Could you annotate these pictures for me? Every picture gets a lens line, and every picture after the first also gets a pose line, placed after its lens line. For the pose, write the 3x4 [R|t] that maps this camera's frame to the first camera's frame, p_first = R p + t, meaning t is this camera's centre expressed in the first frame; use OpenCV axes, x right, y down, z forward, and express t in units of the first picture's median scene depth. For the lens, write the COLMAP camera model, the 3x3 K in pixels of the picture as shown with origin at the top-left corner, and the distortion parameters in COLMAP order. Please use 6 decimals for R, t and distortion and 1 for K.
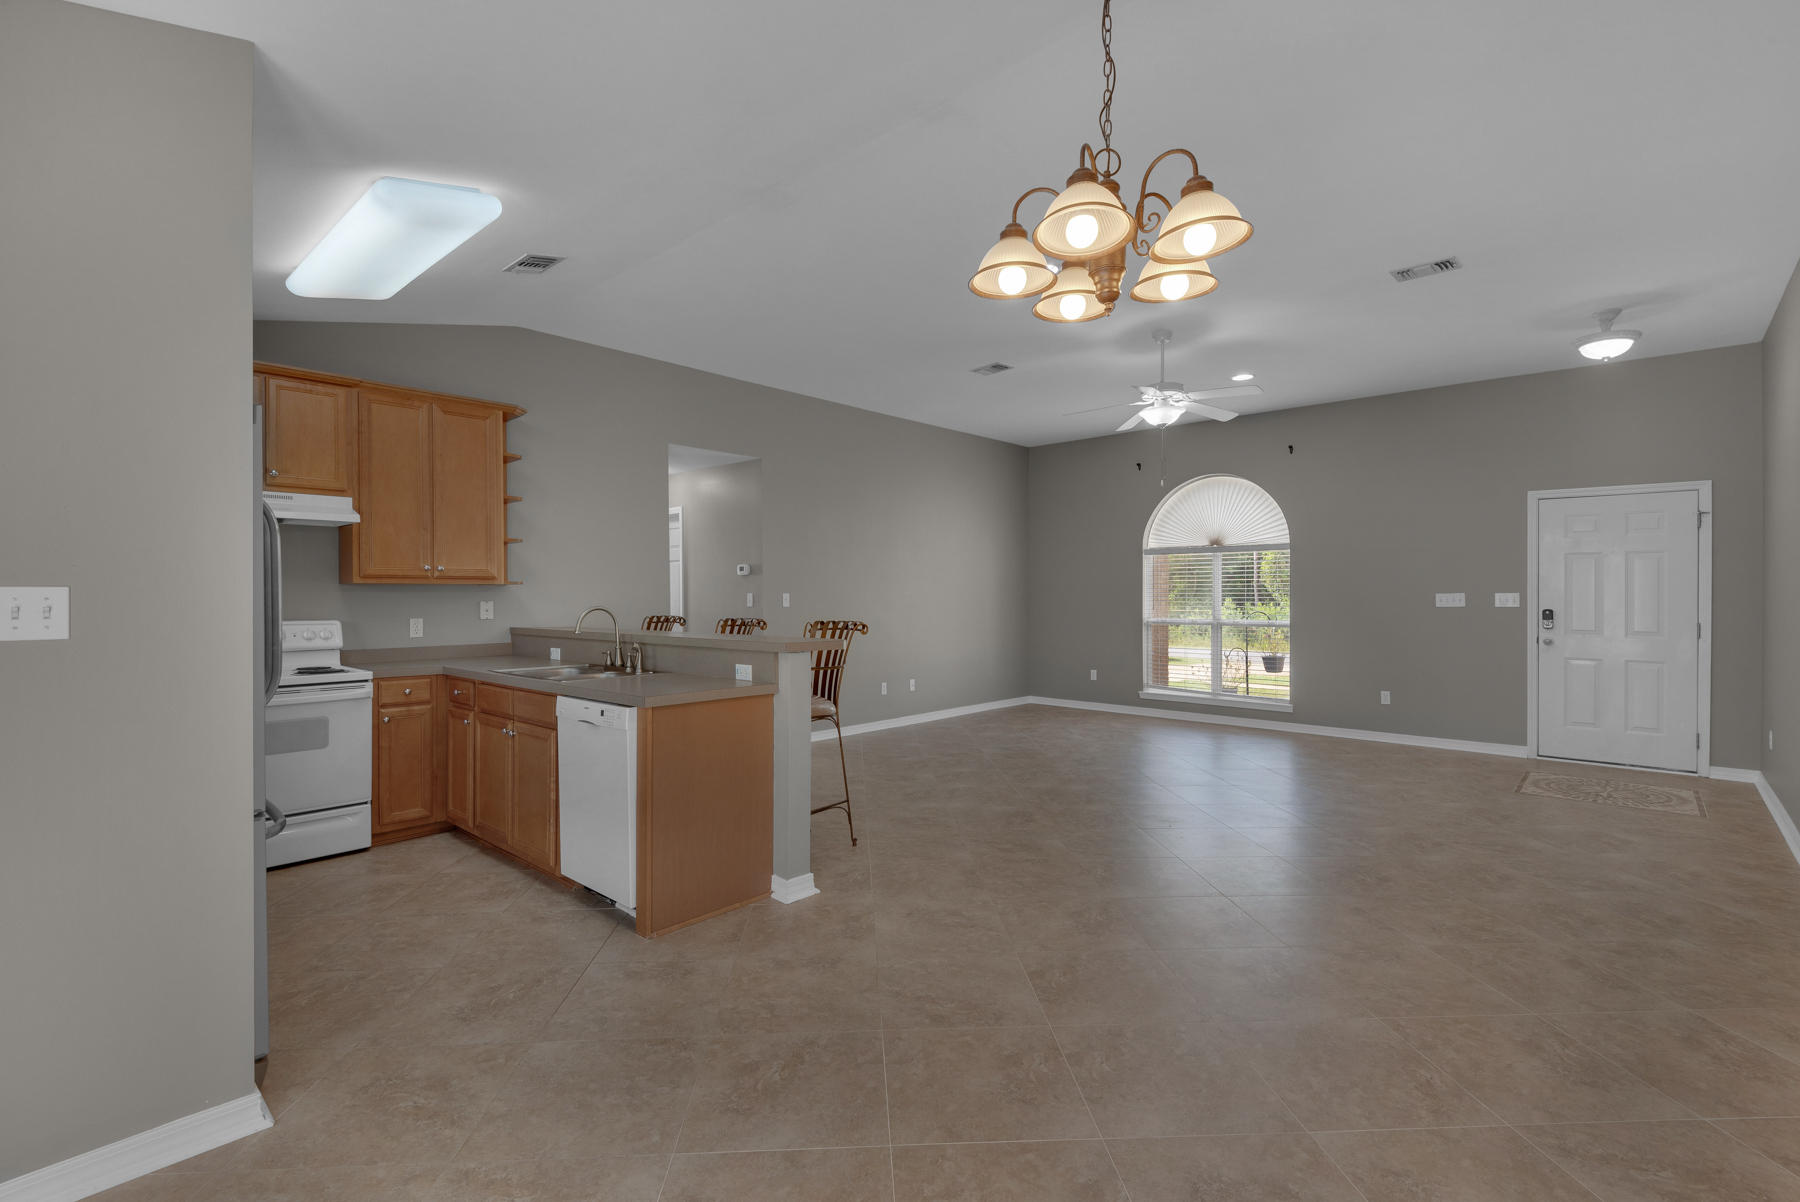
lens RADIAL K [[816.6, 0, 883.2], [0, 816.6, 599.8], [0, 0, 1]] dist [0.002624, -0.004690]
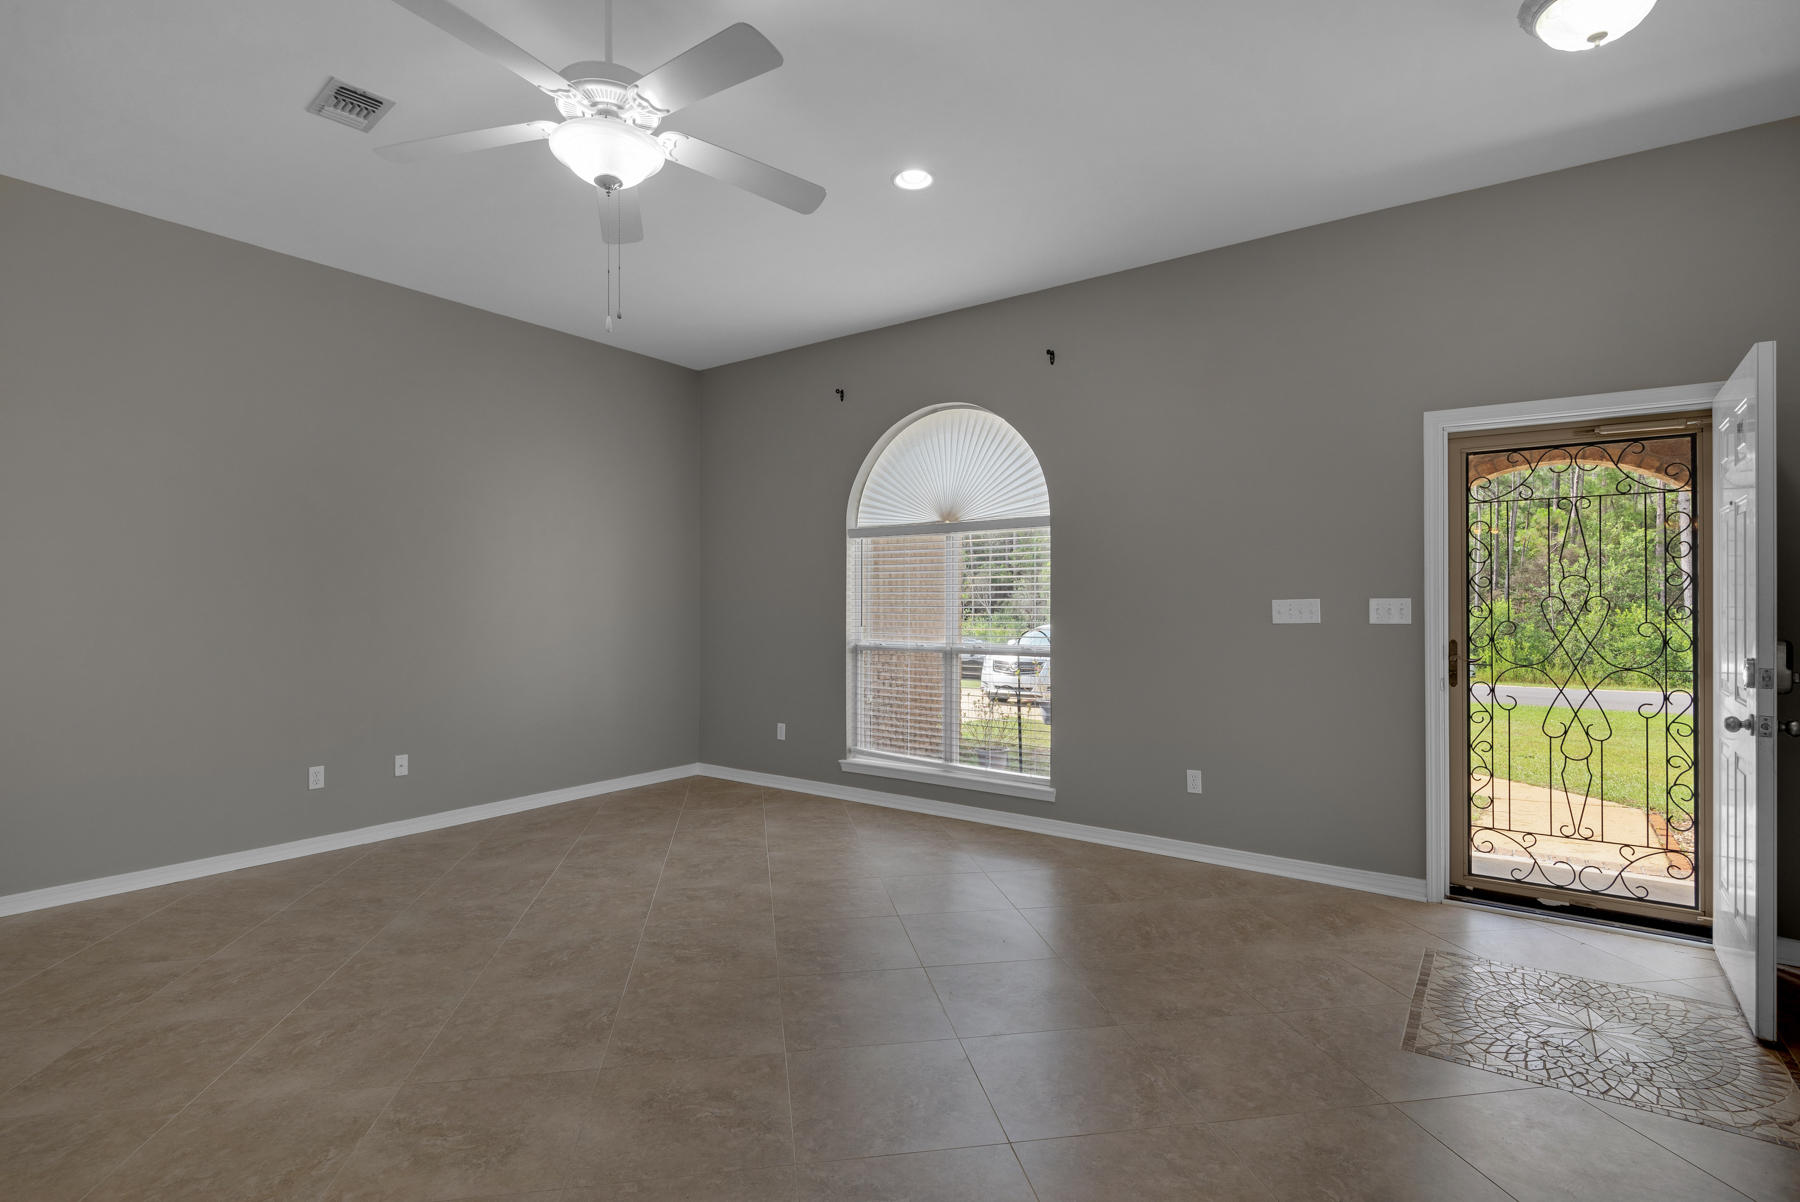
lens RADIAL K [[866.5, 0, 882.0], [0, 866.5, 607.1], [0, 0, 1]] dist [0.000087, -0.000874]
pose [[0.992434, 0.000167, 0.122780, 0.500137], [0.000265, 0.999994, -0.003499, -0.000774], [-0.122780, 0.003505, 0.992428, 0.656216]]
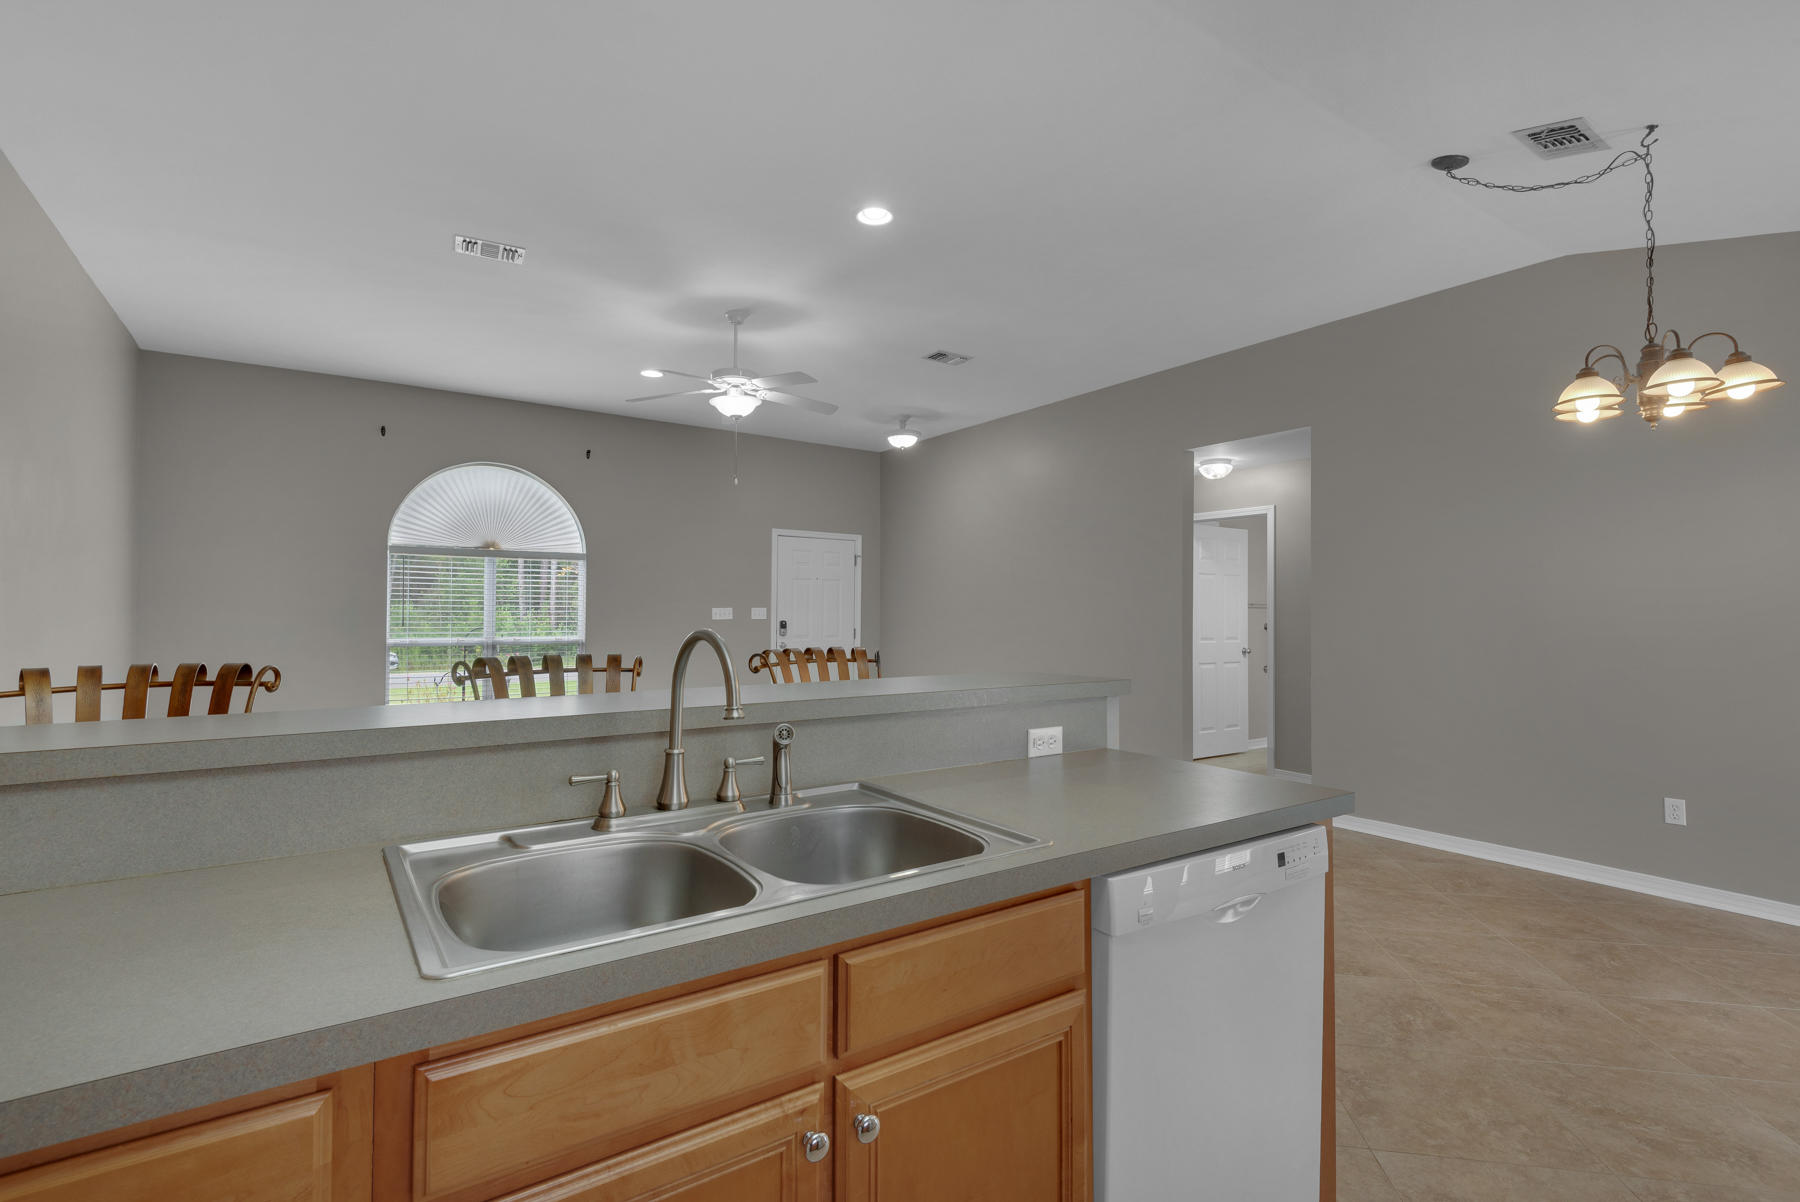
lens RADIAL K [[816.6, 0, 884.1], [0, 816.6, 588.4], [0, 0, 1]] dist [0.002624, -0.004690]
pose [[0.231930, 0.029514, 0.972285, -0.563890], [0.001444, 0.999528, -0.030685, 0.000355], [-0.972732, 0.008521, 0.231777, 0.739151]]
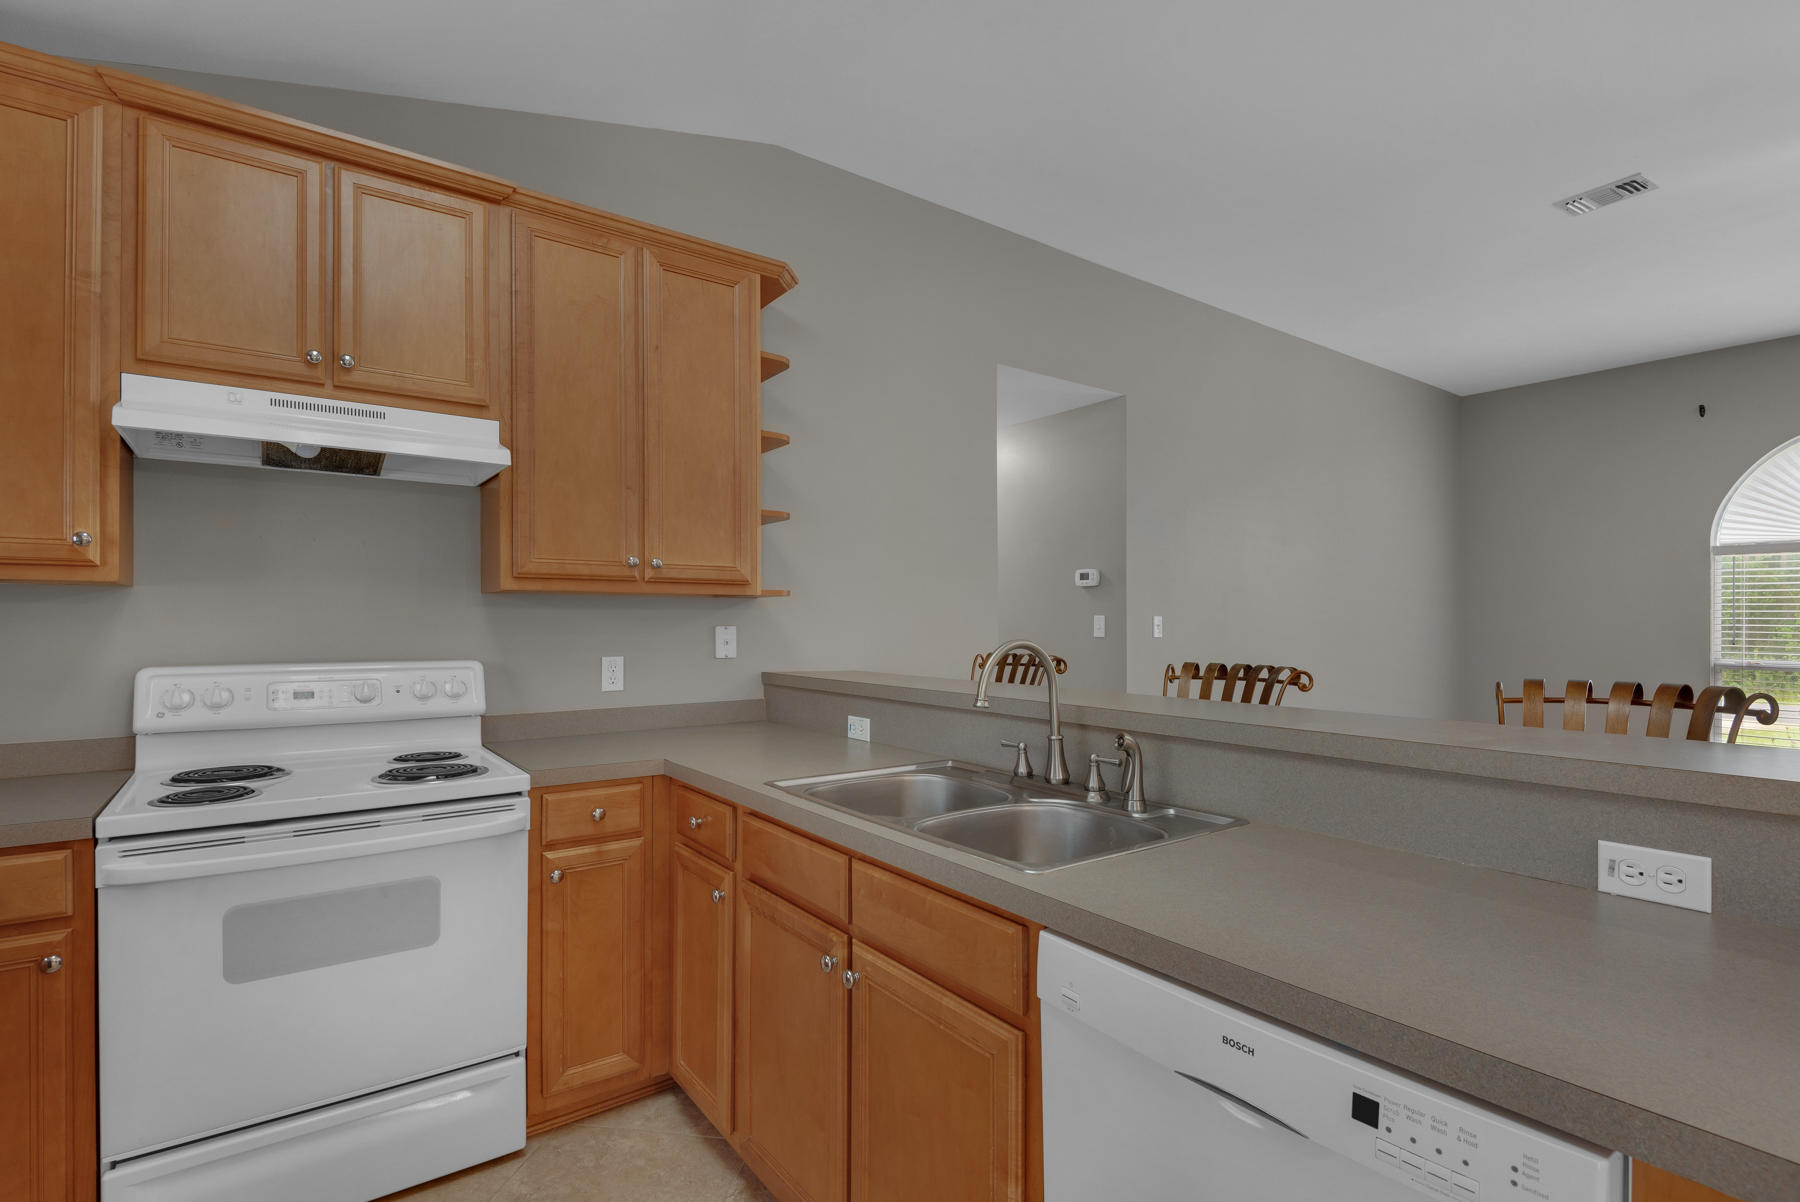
lens RADIAL K [[866.5, 0, 902.1], [0, 866.5, 635.1], [0, 0, 1]] dist [0.000087, -0.000874]
pose [[0.982413, 0.008126, -0.186544, -0.285553], [-0.006318, 0.999927, 0.010287, 0.001028], [0.186614, -0.008927, 0.982393, 0.488397]]
